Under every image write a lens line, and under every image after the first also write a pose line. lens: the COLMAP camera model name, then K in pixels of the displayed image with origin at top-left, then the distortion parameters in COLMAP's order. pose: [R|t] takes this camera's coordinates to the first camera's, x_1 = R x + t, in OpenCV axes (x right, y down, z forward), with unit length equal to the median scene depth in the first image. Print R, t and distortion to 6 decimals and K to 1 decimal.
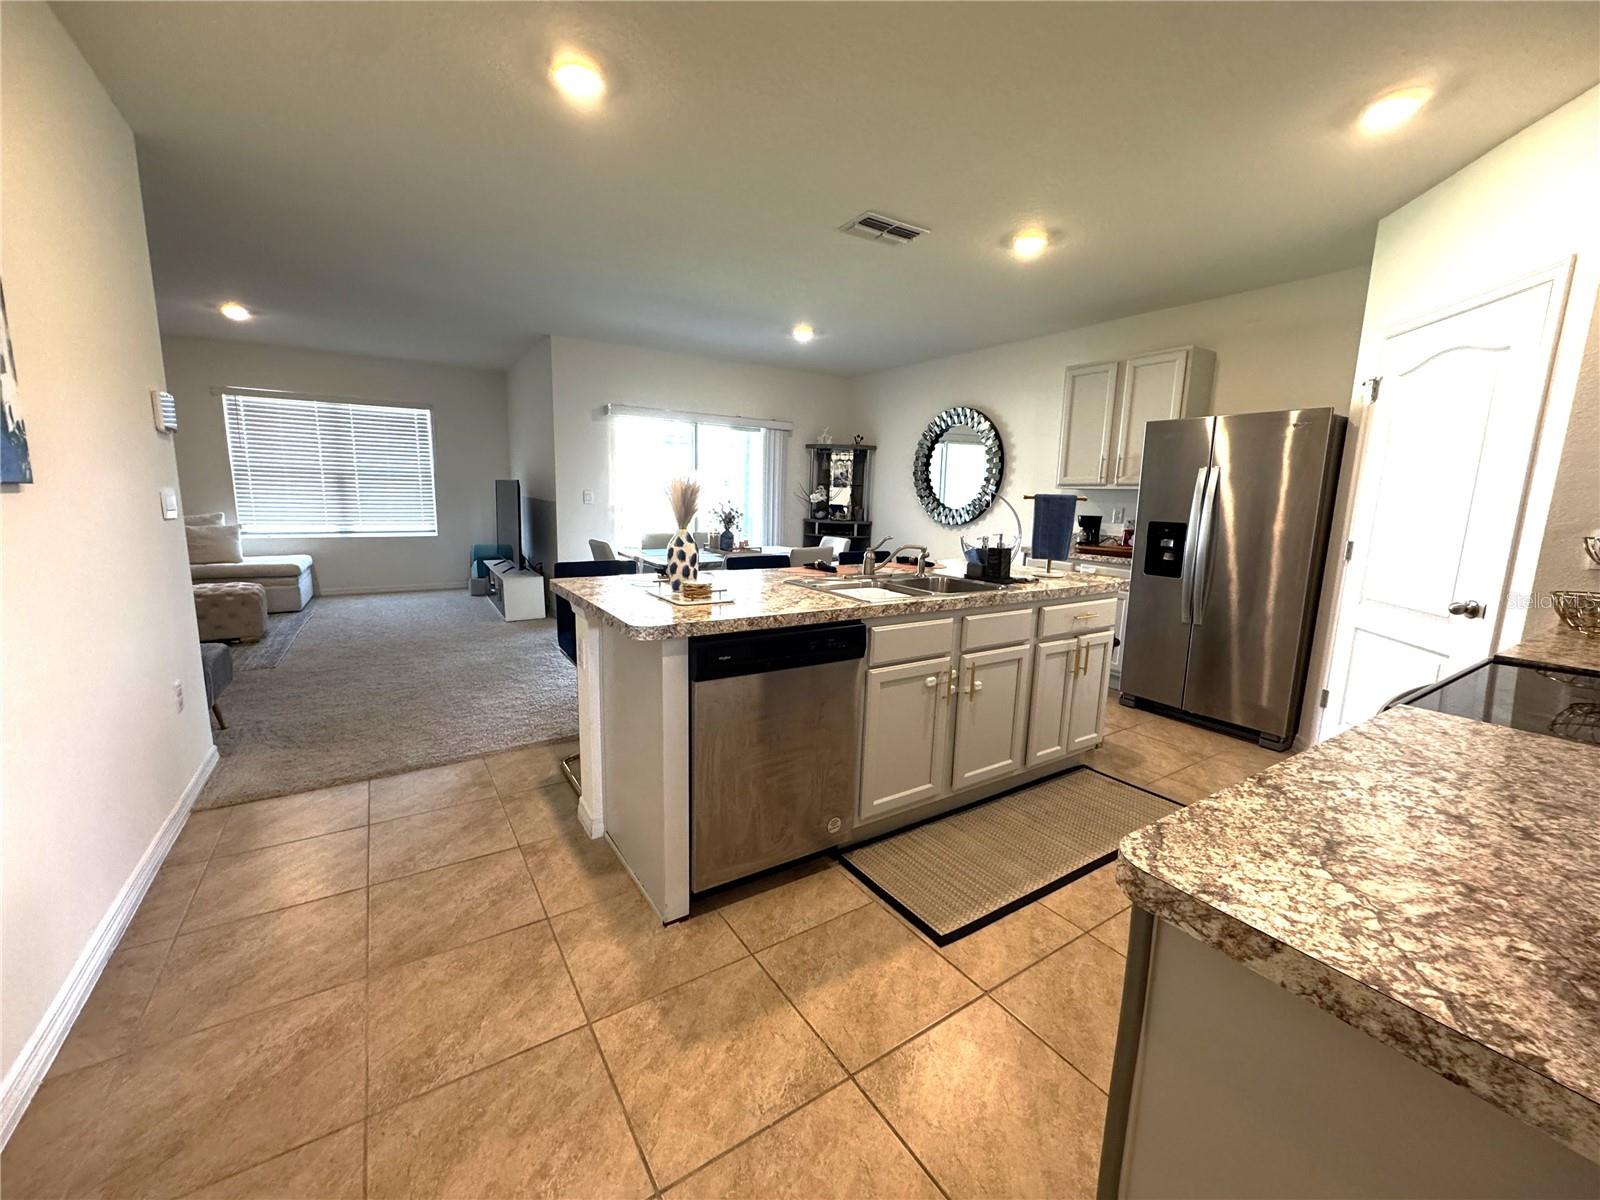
lens RADIAL K [[637.1, 0, 798.2], [0, 637.1, 594.9], [0, 0, 1]] dist [-0.002610, 0.000888]
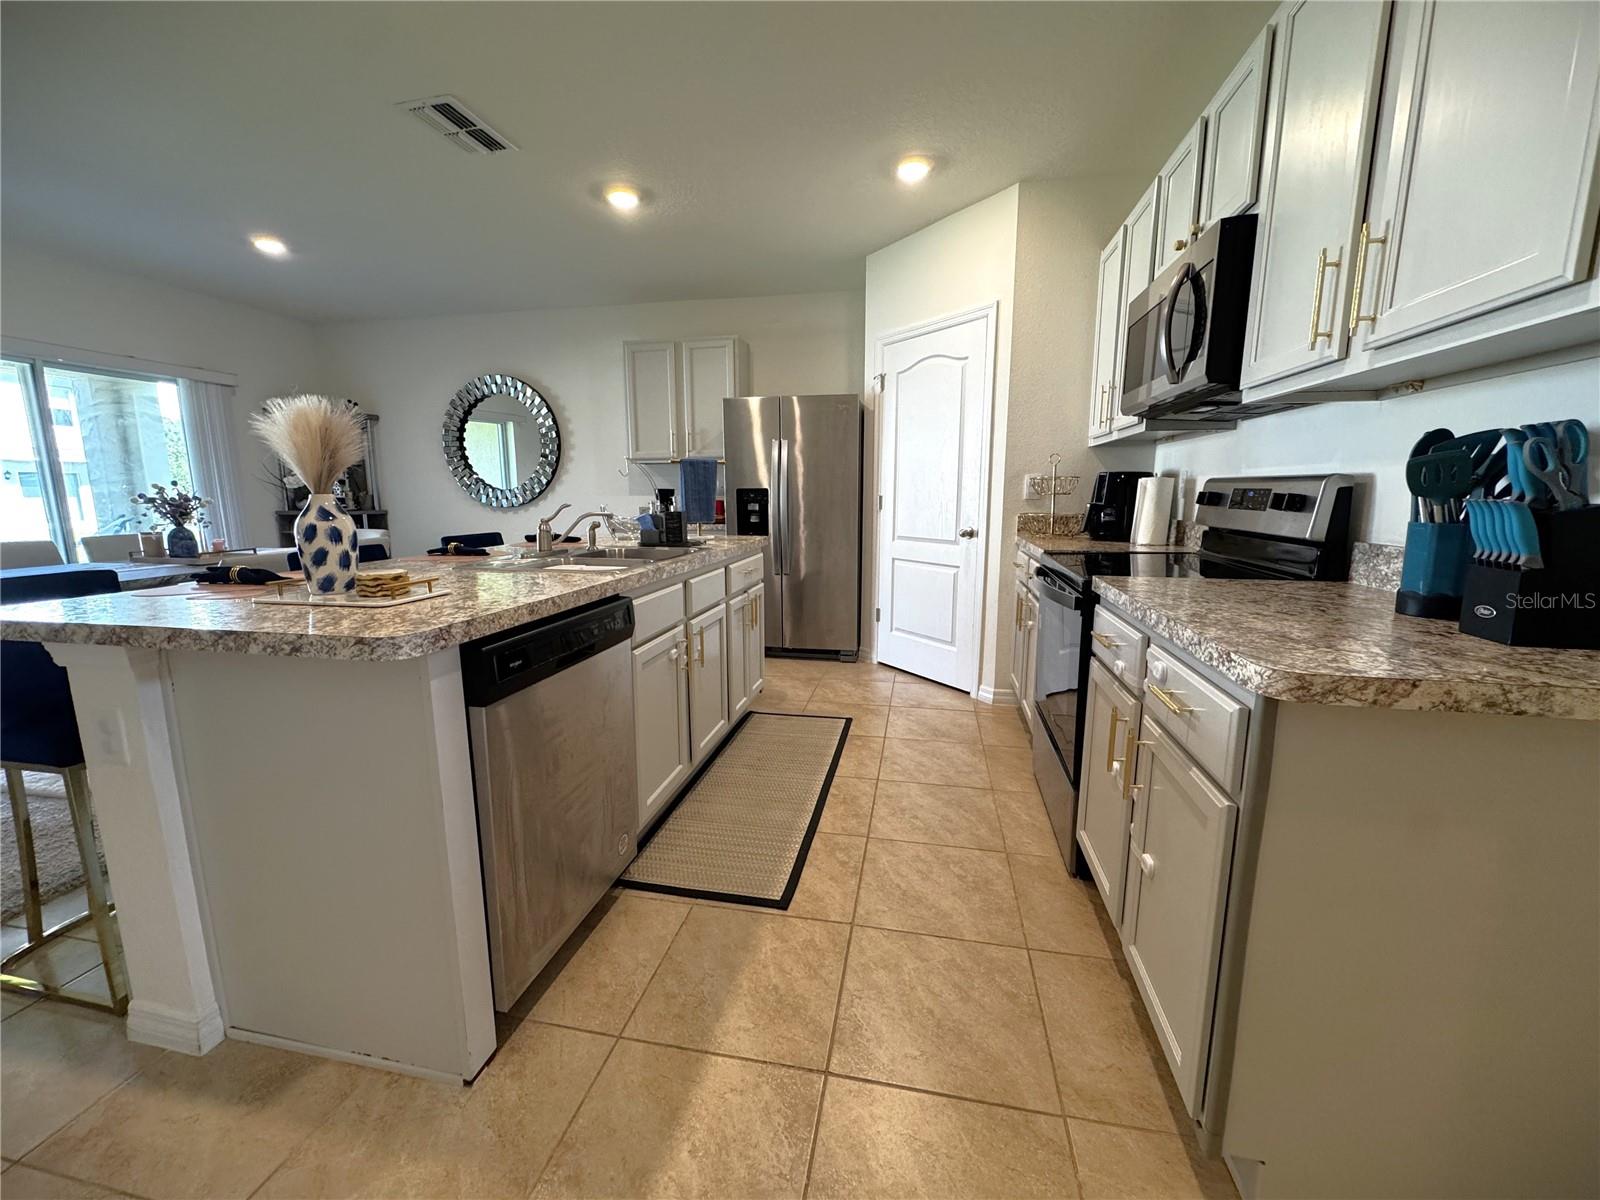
lens RADIAL K [[637.1, 0, 799.6], [0, 637.1, 596.8], [0, 0, 1]] dist [-0.002610, 0.000888]
pose [[0.702645, -0.142323, 0.697162, -0.222231], [0.131003, 0.988918, 0.069852, 0.010987], [-0.699377, 0.042249, 0.713503, 0.166927]]
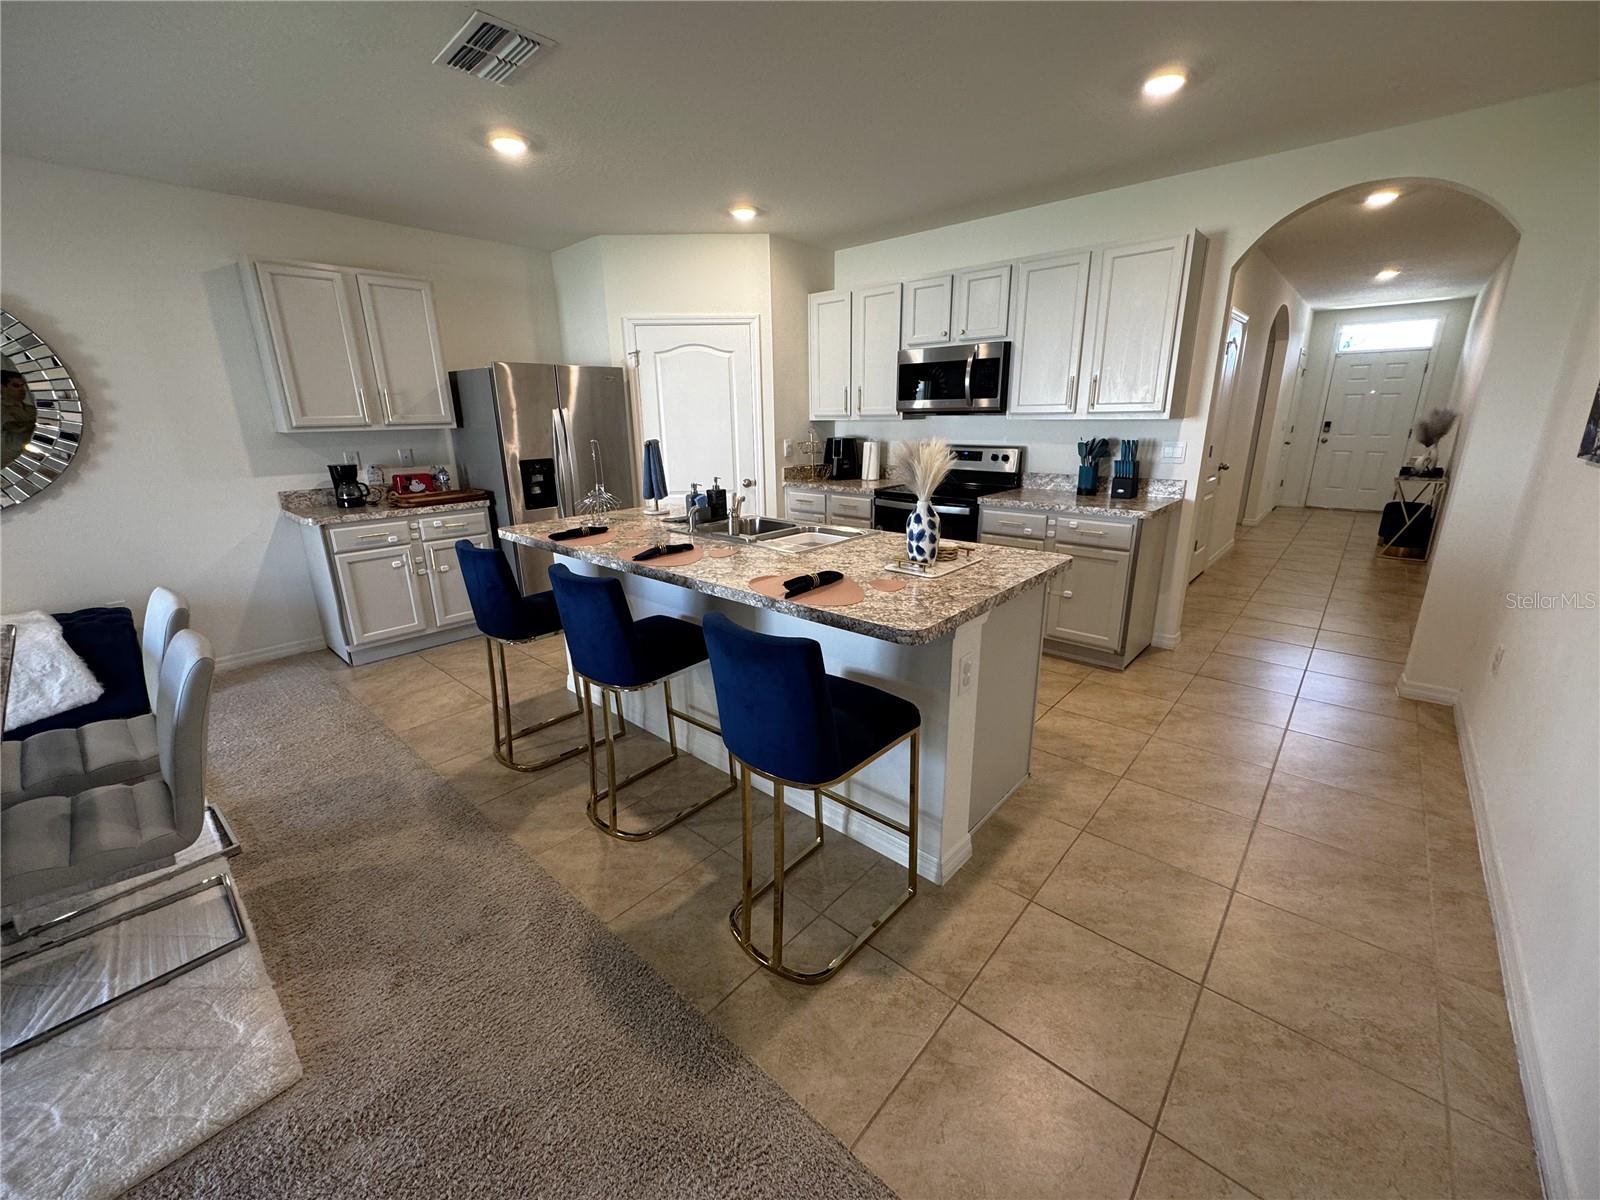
lens RADIAL K [[637.1, 0, 799.2], [0, 637.1, 598.0], [0, 0, 1]] dist [-0.002610, 0.000888]
pose [[-0.257380, -0.291639, 0.921250, -0.764566], [0.162146, 0.926817, 0.338702, -0.233544], [-0.952609, 0.236552, -0.191256, 1.020245]]
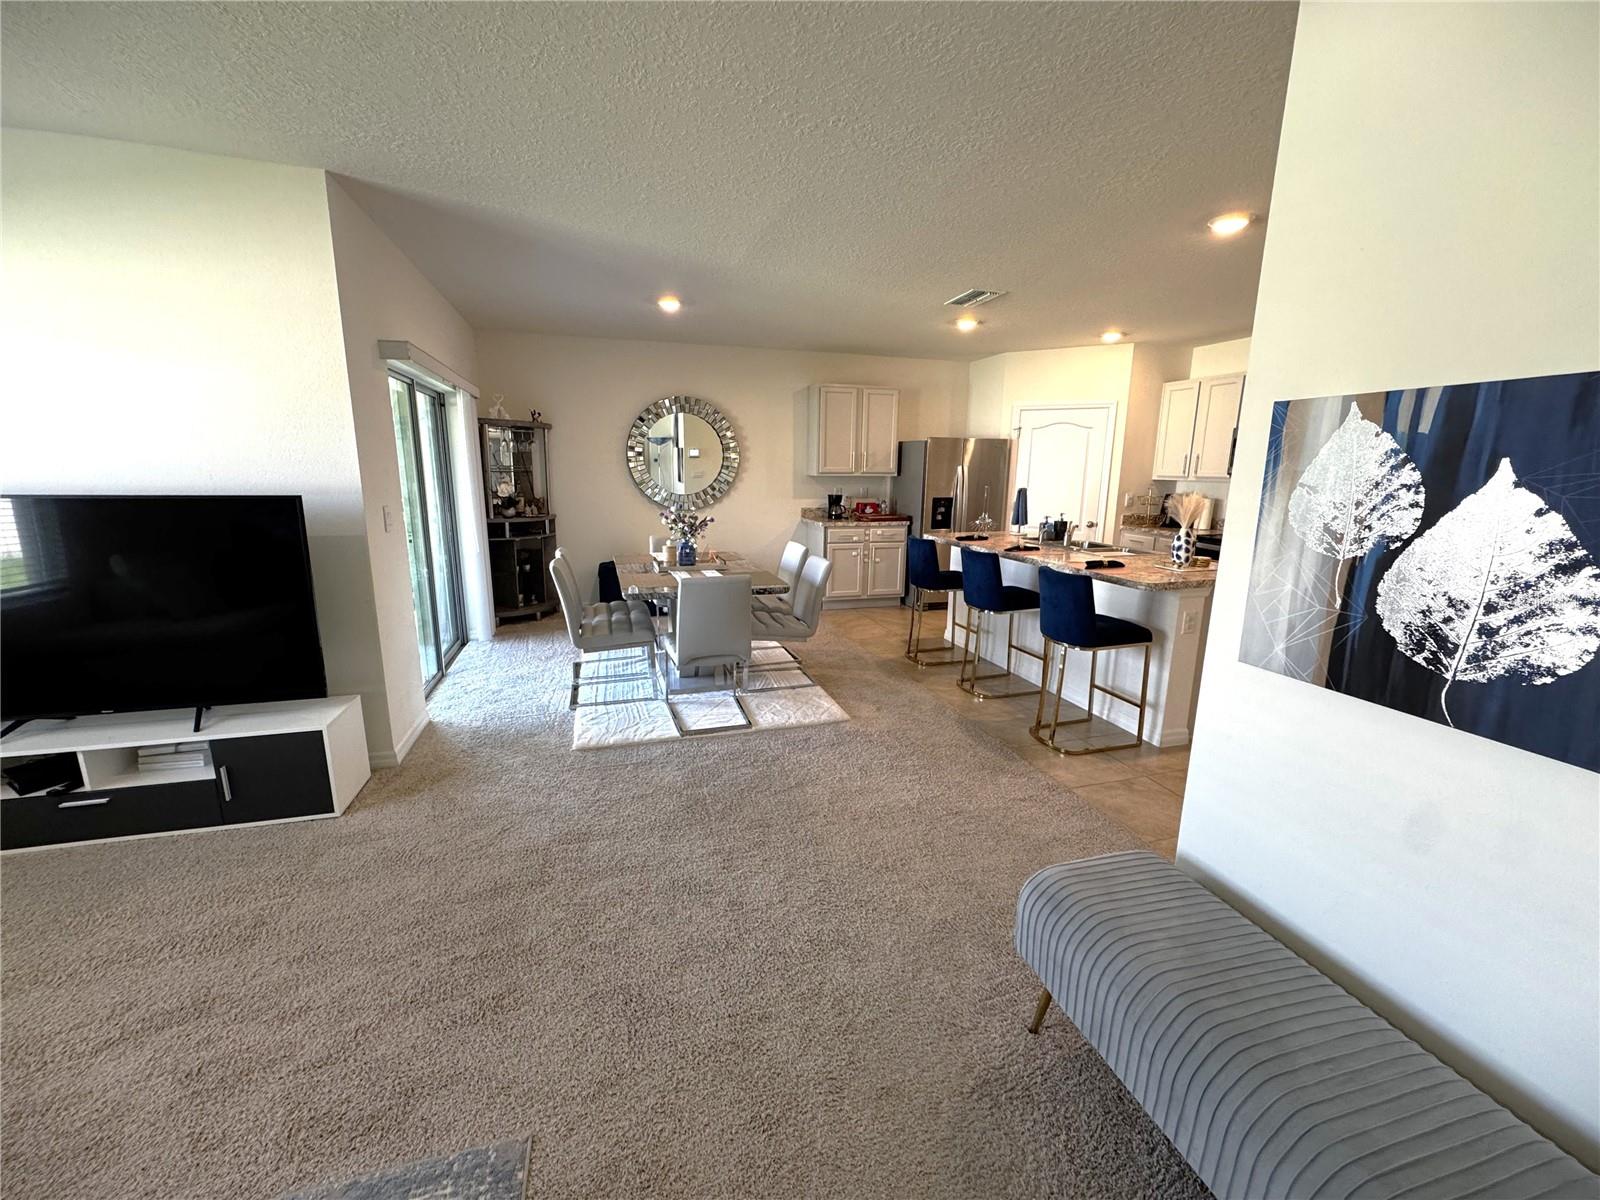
lens RADIAL K [[637.1, 0, 799.5], [0, 637.1, 596.3], [0, 0, 1]] dist [-0.002610, 0.000888]
pose [[0.278231, -0.215759, 0.935968, -1.457238], [0.149140, 0.972330, 0.179807, -0.270683], [-0.948865, 0.089562, 0.302711, 1.065495]]
